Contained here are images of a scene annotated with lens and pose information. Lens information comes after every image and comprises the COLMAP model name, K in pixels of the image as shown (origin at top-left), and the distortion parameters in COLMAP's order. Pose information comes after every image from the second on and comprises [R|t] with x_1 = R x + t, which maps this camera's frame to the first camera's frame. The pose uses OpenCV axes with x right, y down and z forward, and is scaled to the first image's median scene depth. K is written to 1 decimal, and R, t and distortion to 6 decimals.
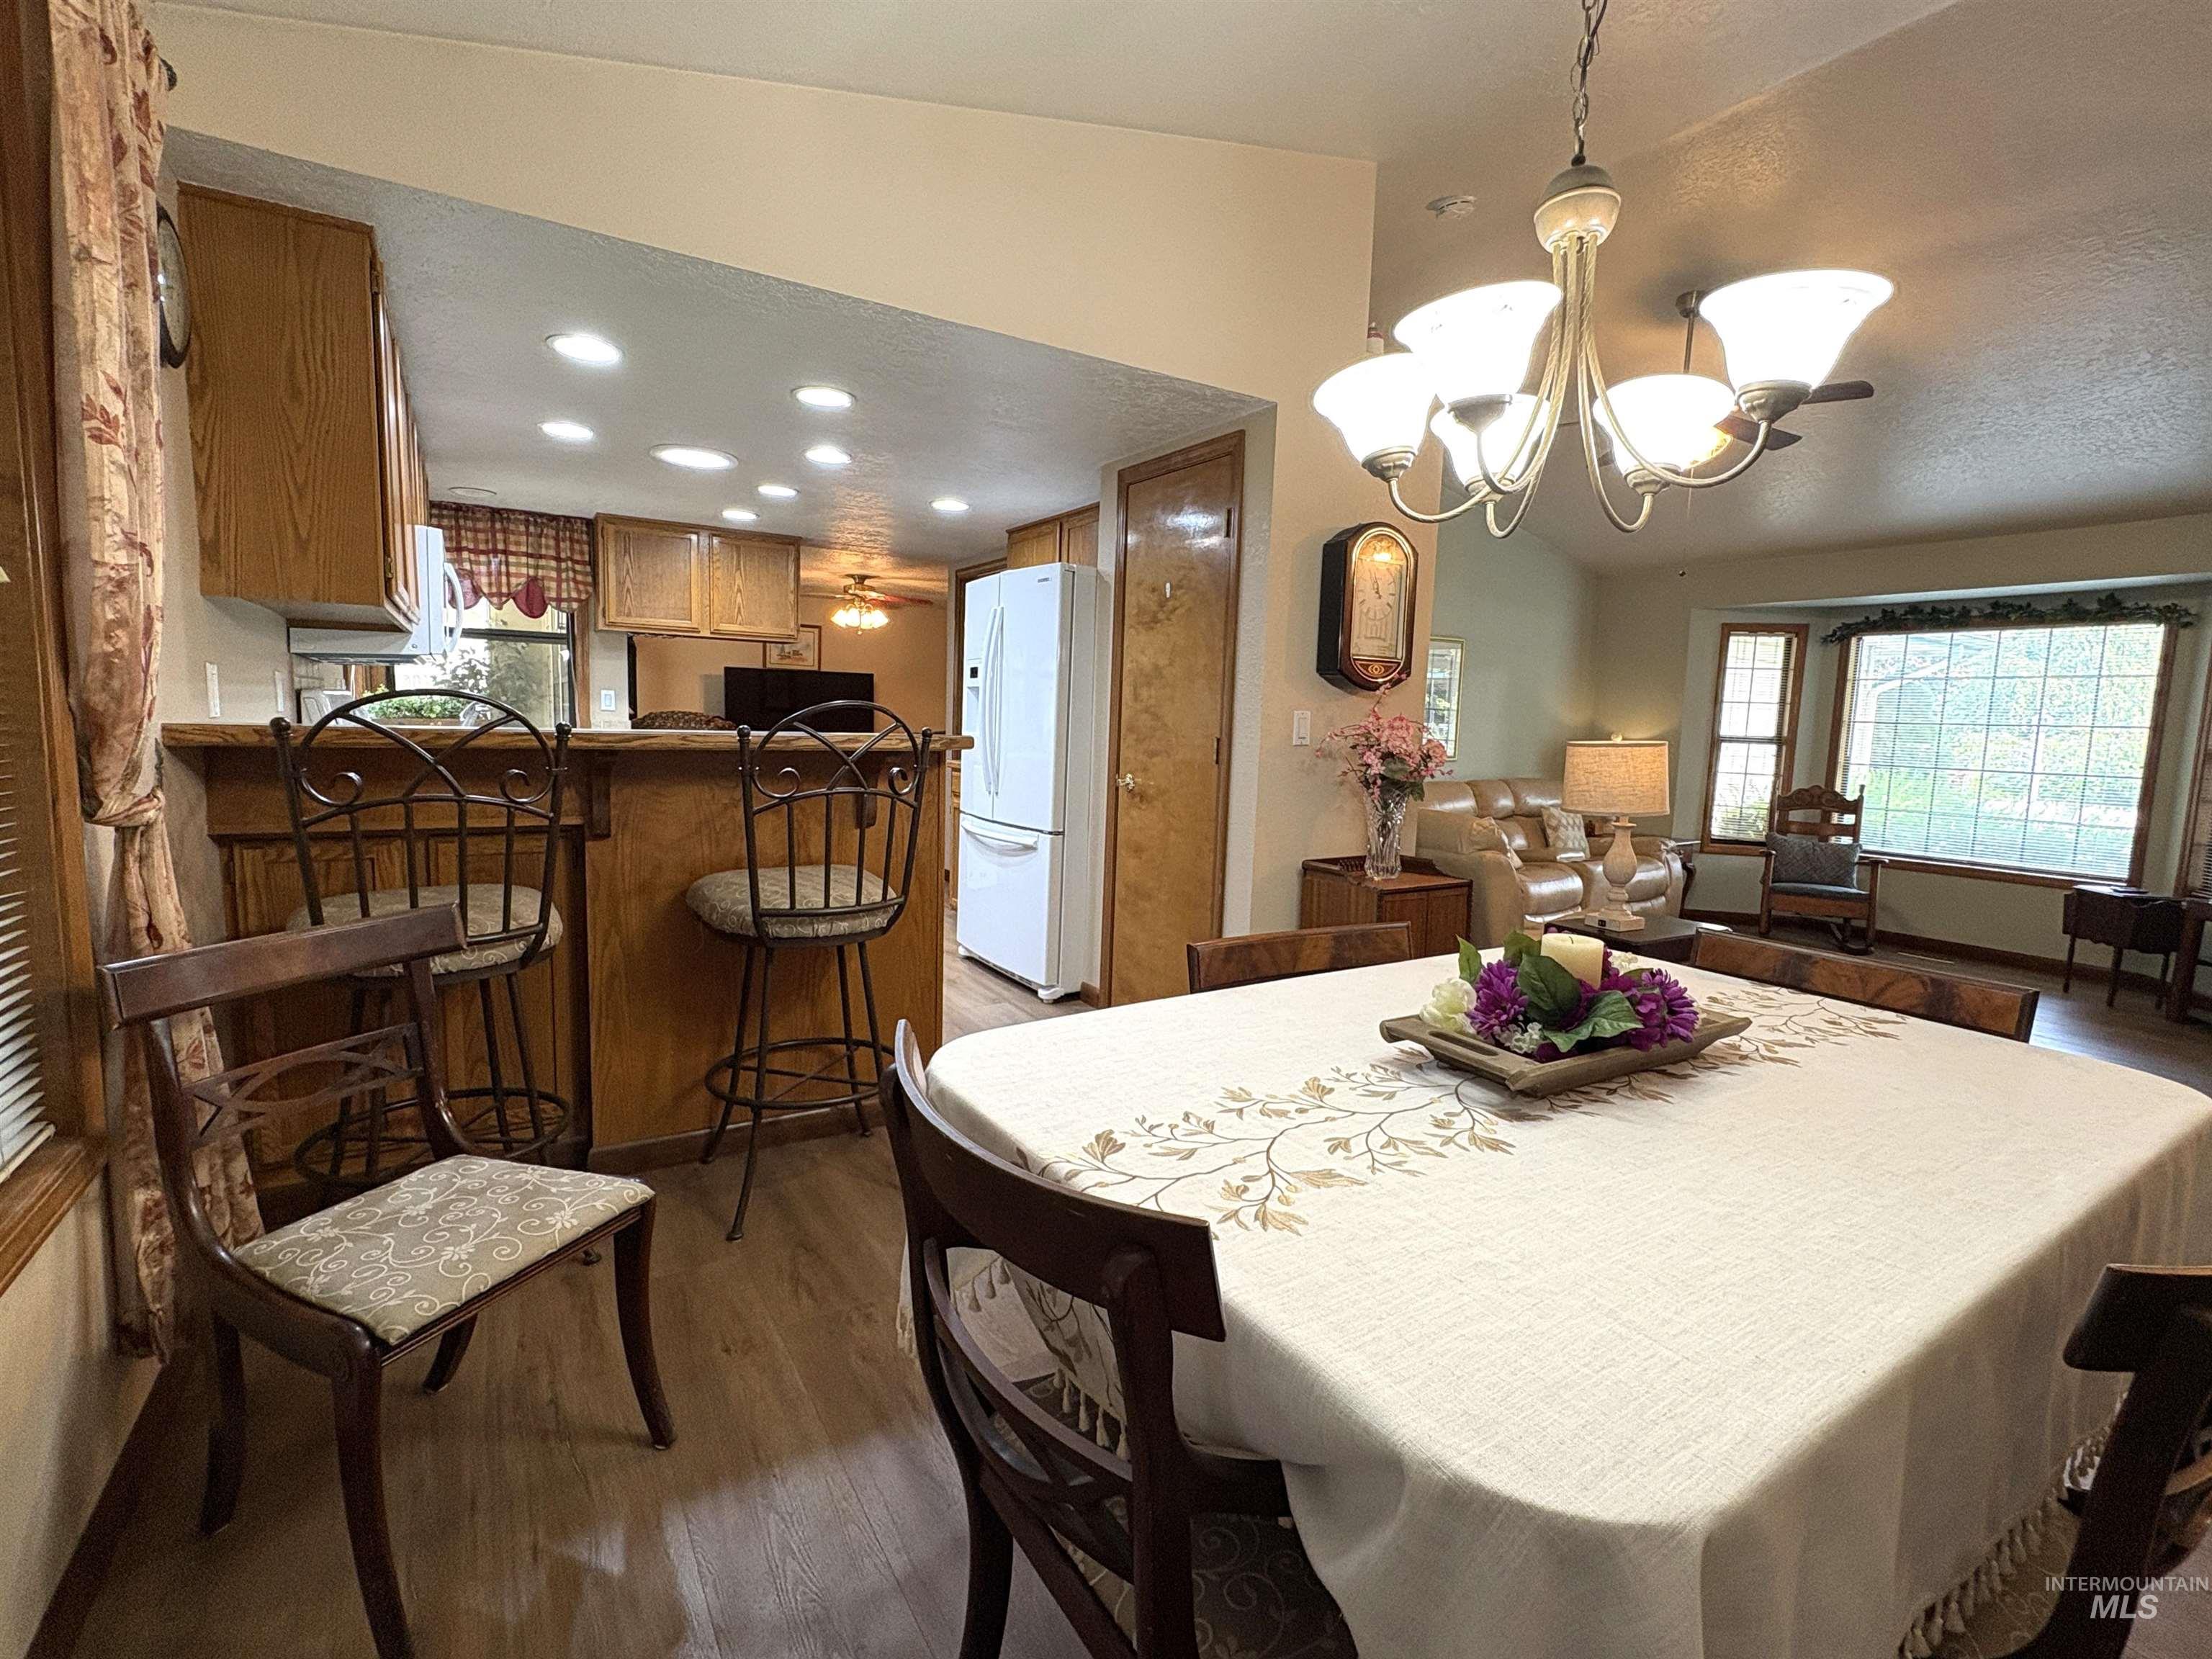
lens RADIAL K [[1017.2, 0, 1106.0], [0, 1017.2, 829.5], [0, 0, 1]] dist [0.002711, 0.000938]
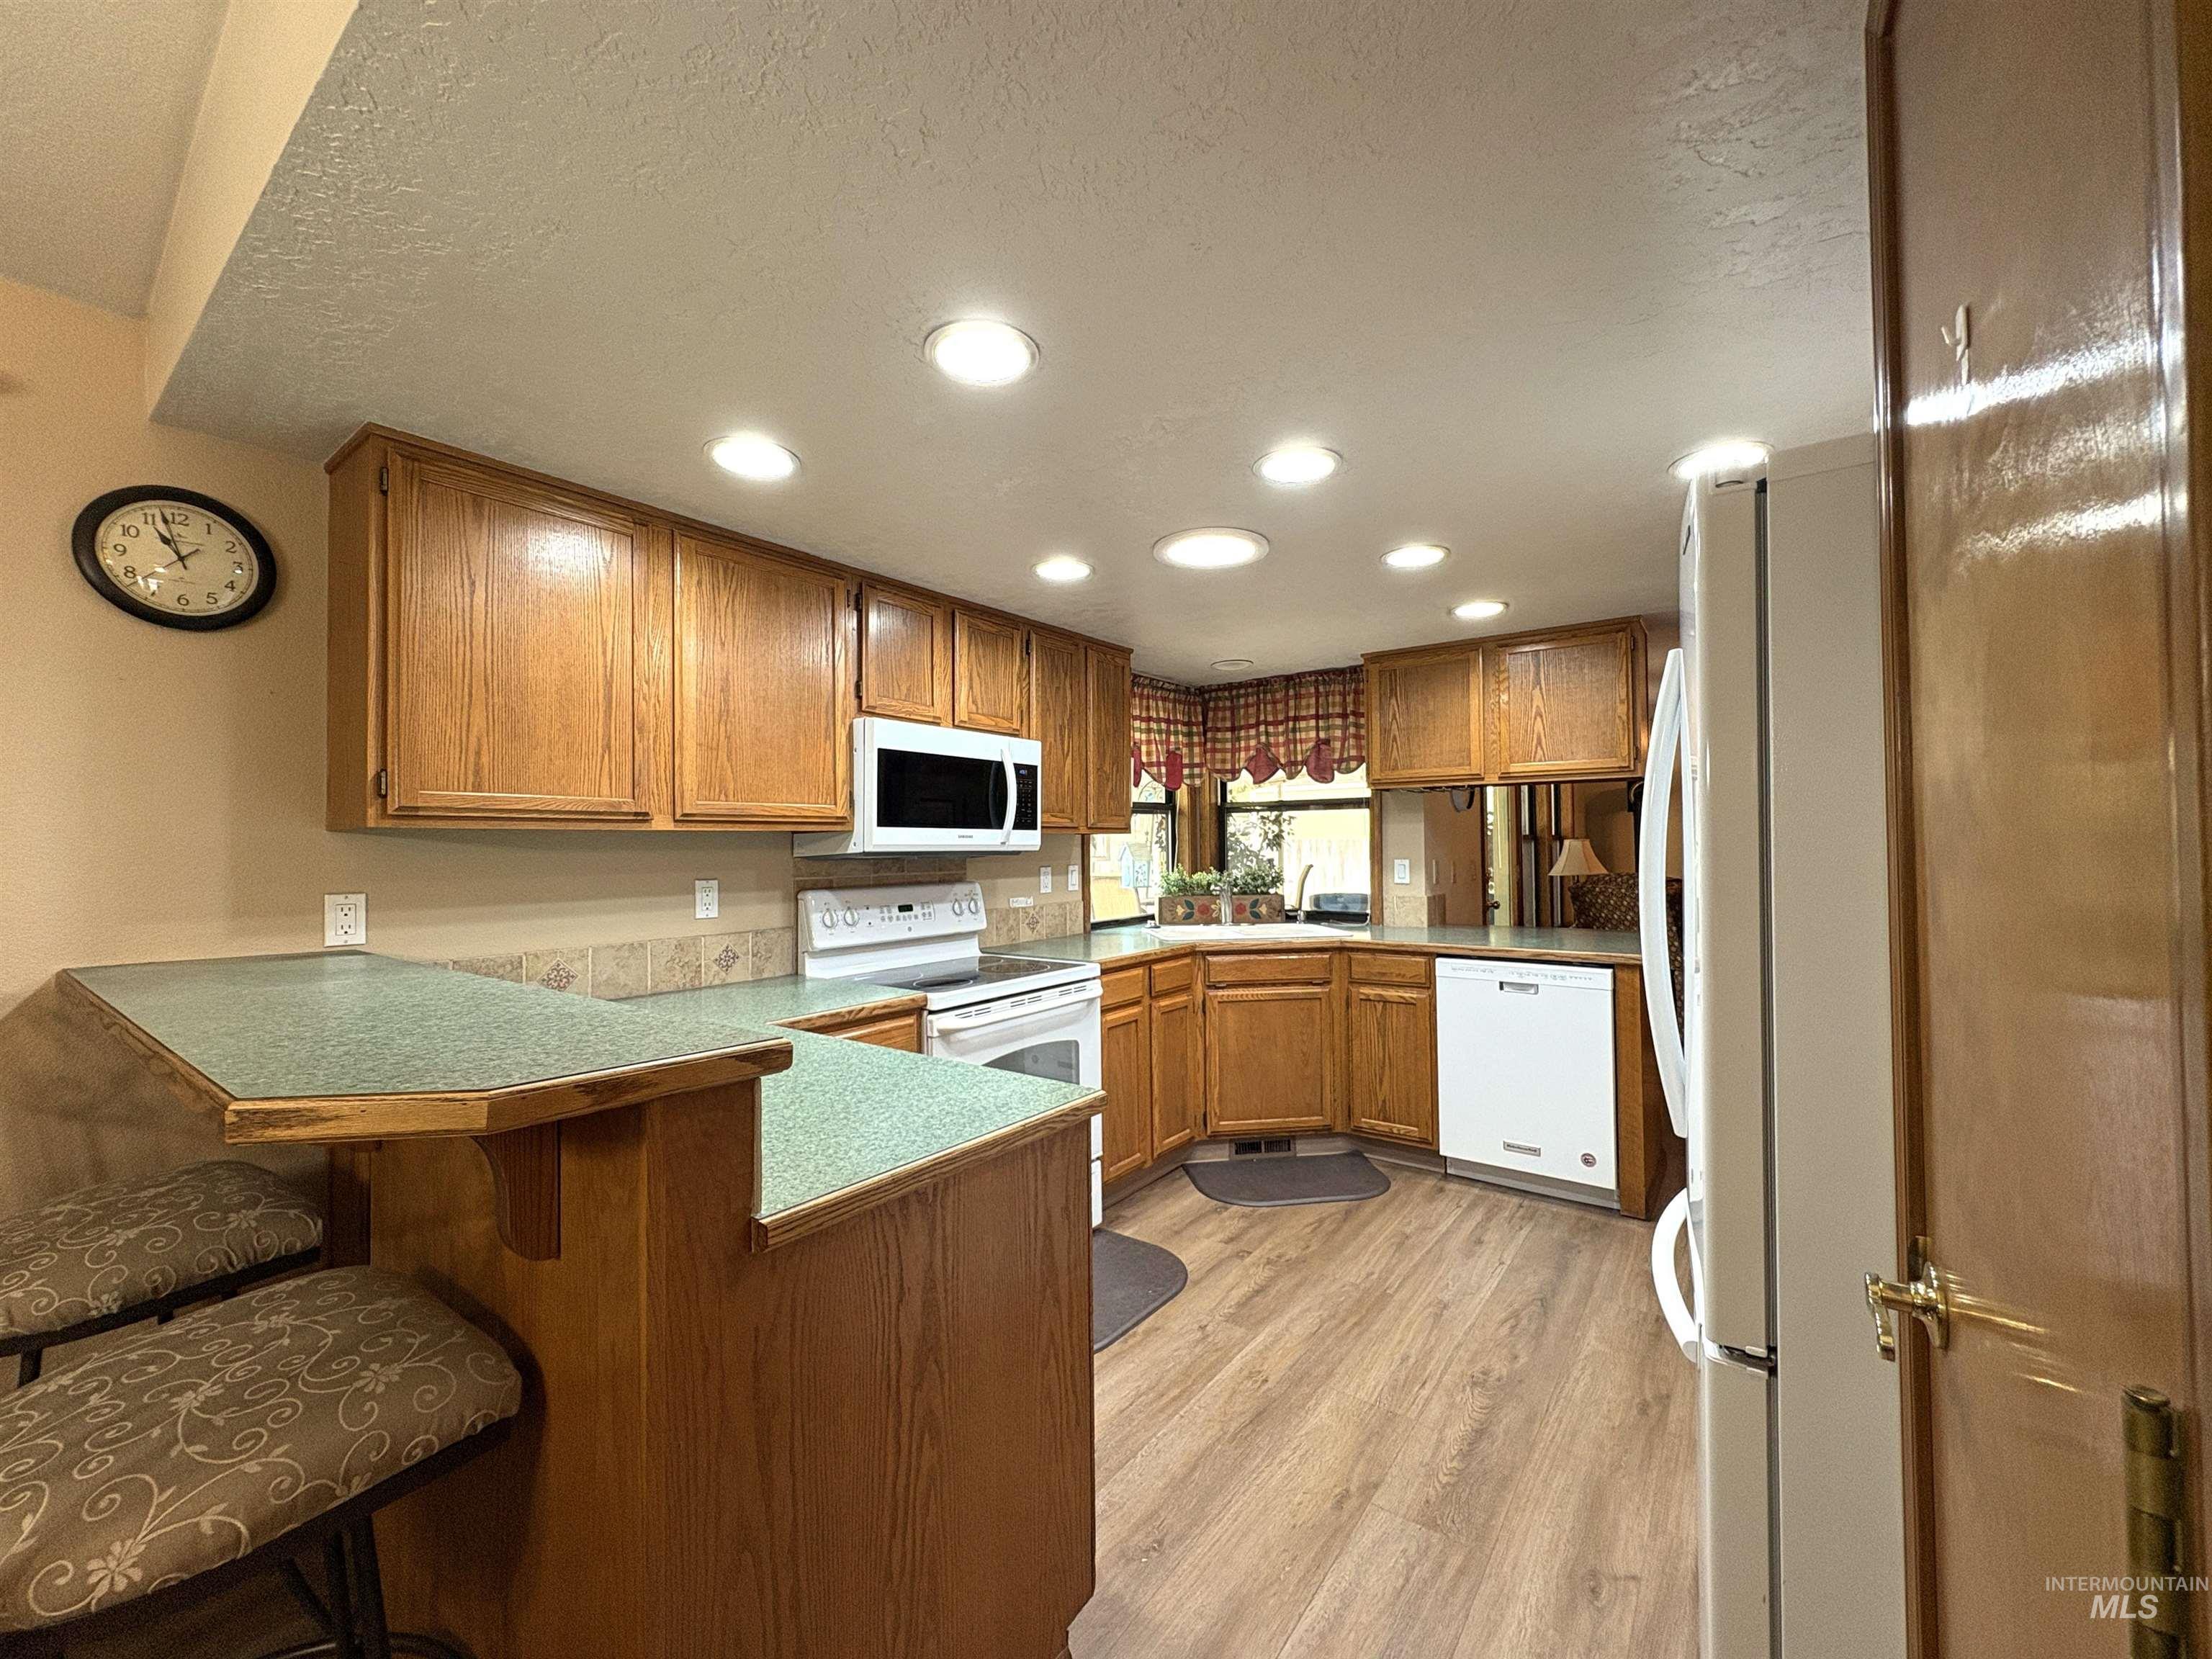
lens RADIAL K [[879.6, 0, 1106.0], [0, 879.6, 829.5], [0, 0, 1]] dist [-0.001023, 0.000505]
pose [[0.370611, -0.052371, -0.927311, 0.090910], [-0.080479, 0.992843, -0.088236, -0.081299], [0.925295, 0.107331, 0.363744, 0.532181]]
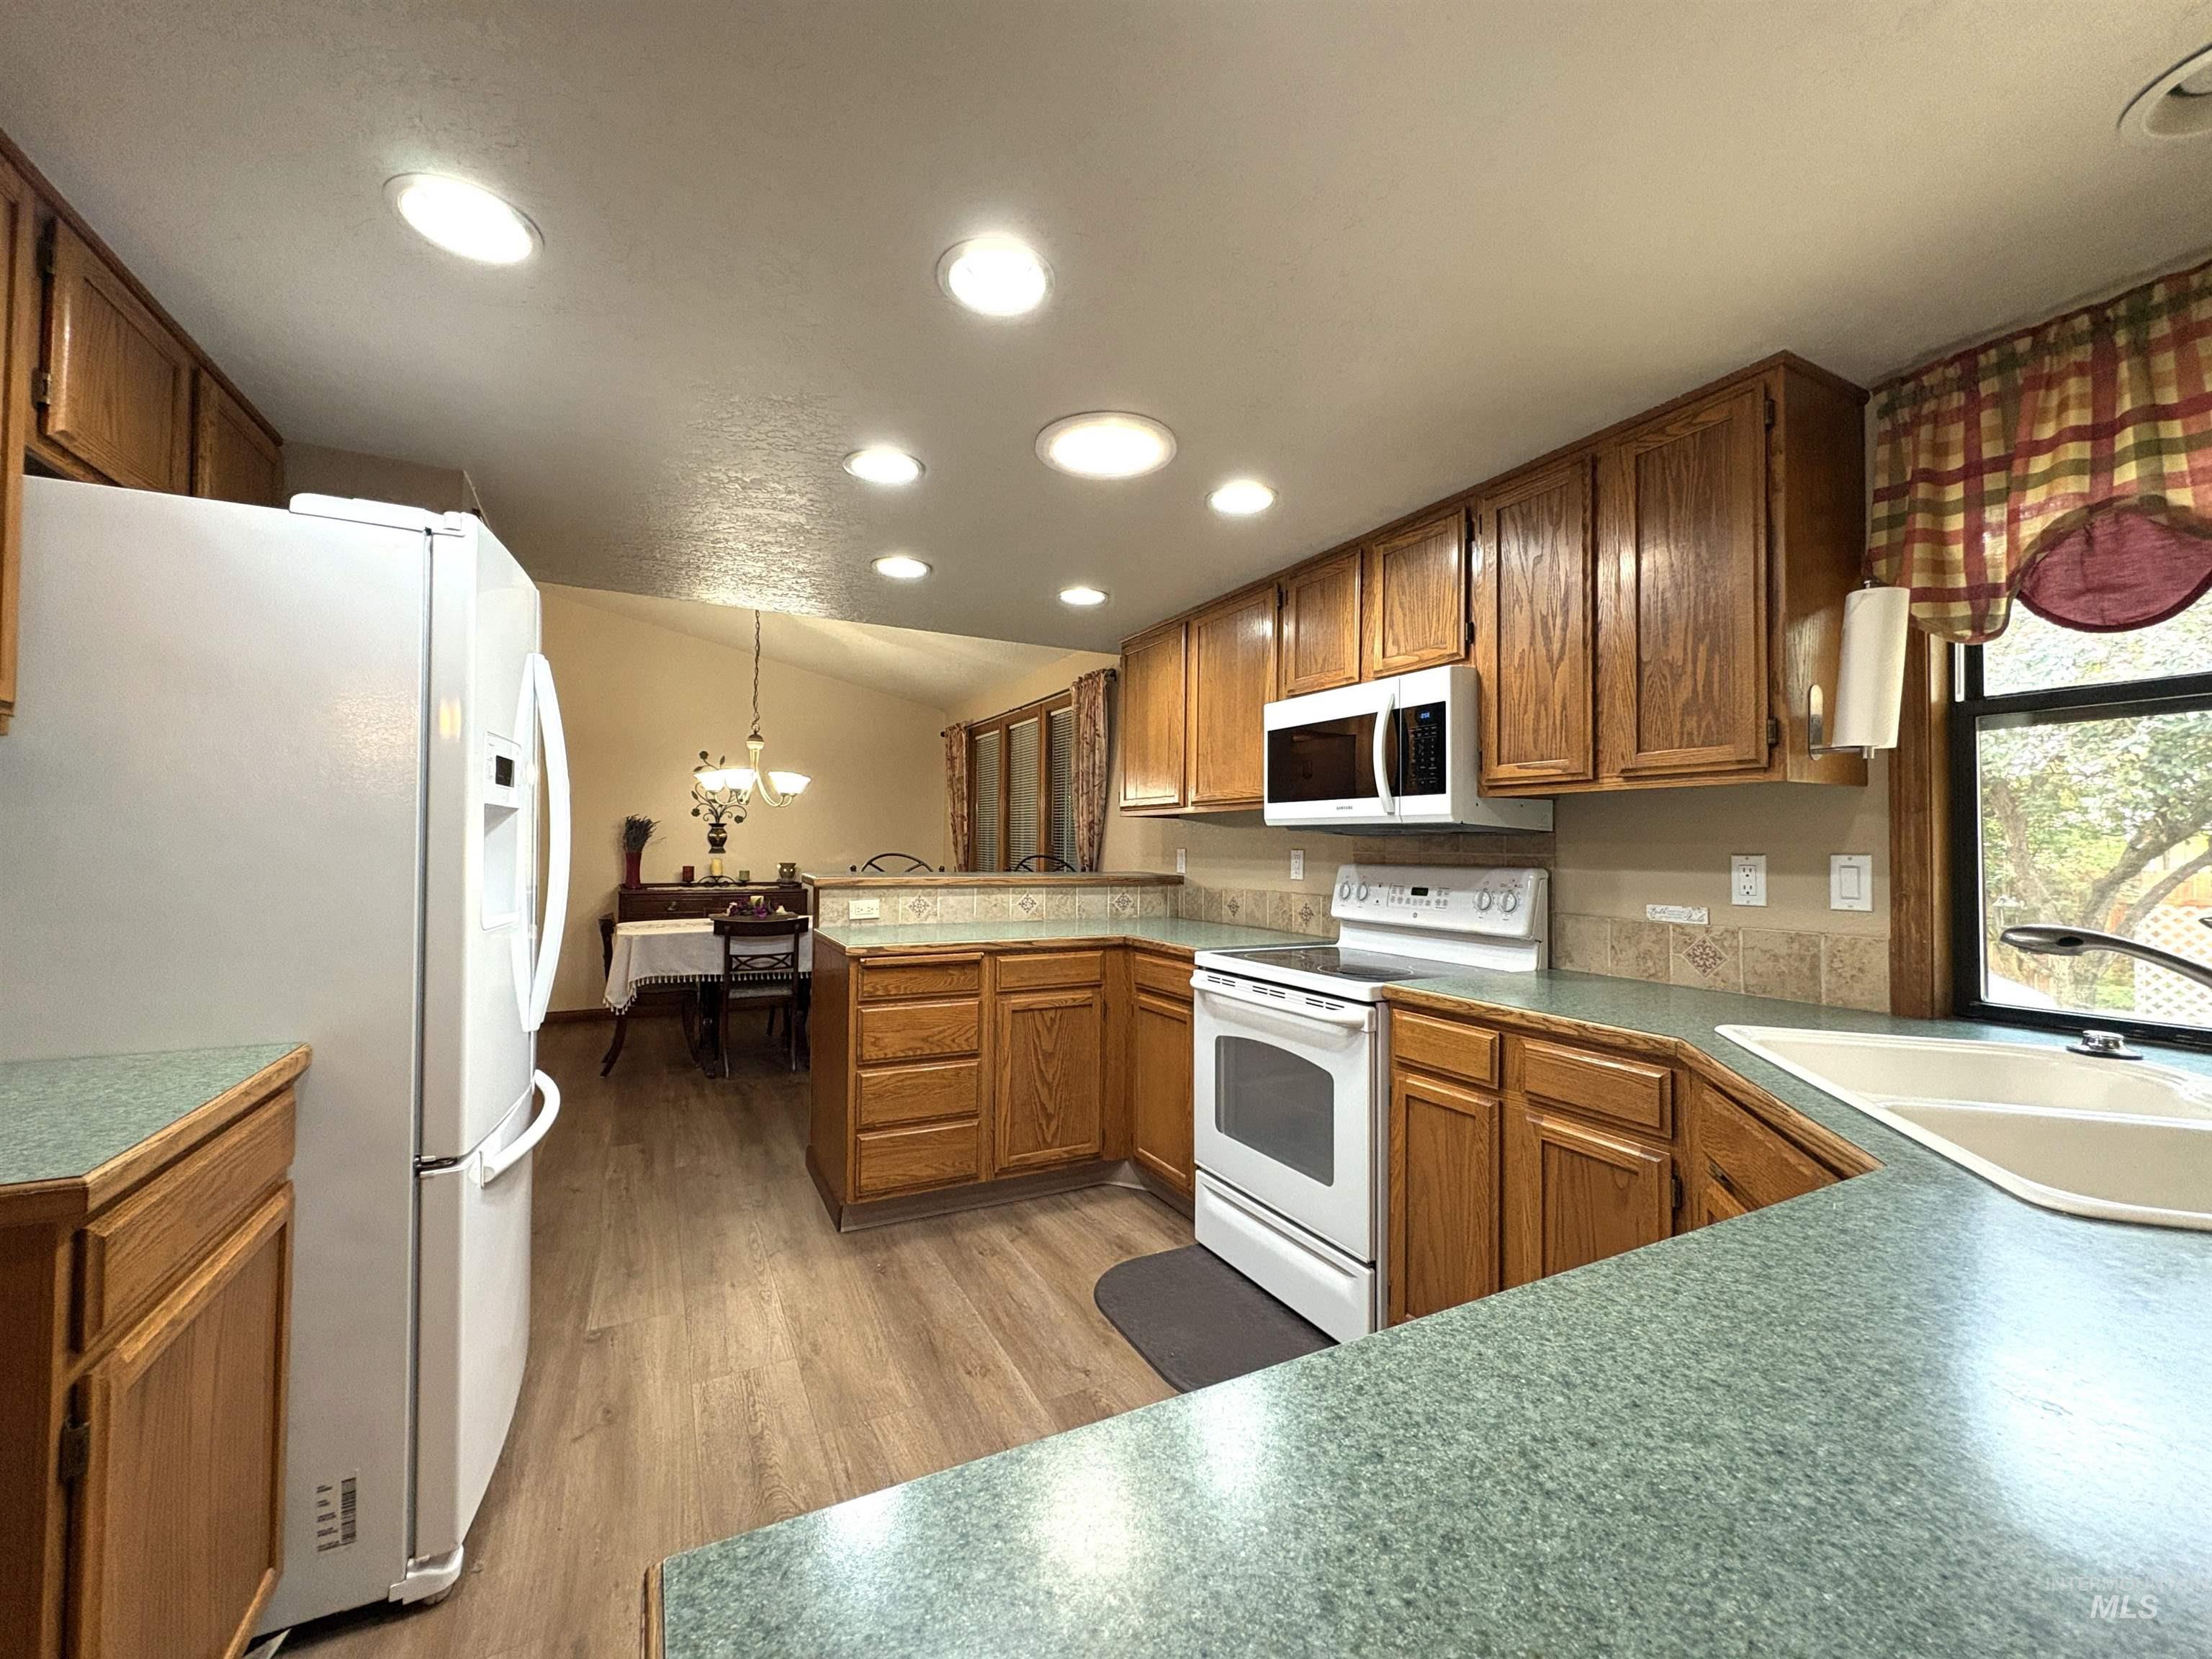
lens RADIAL K [[879.6, 0, 1106.0], [0, 879.6, 829.5], [0, 0, 1]] dist [-0.001023, 0.000505]
pose [[-0.996895, -0.040076, 0.067785, -0.334501], [-0.033783, 0.995226, 0.091565, -0.143488], [-0.071131, 0.088991, -0.993489, 1.115107]]
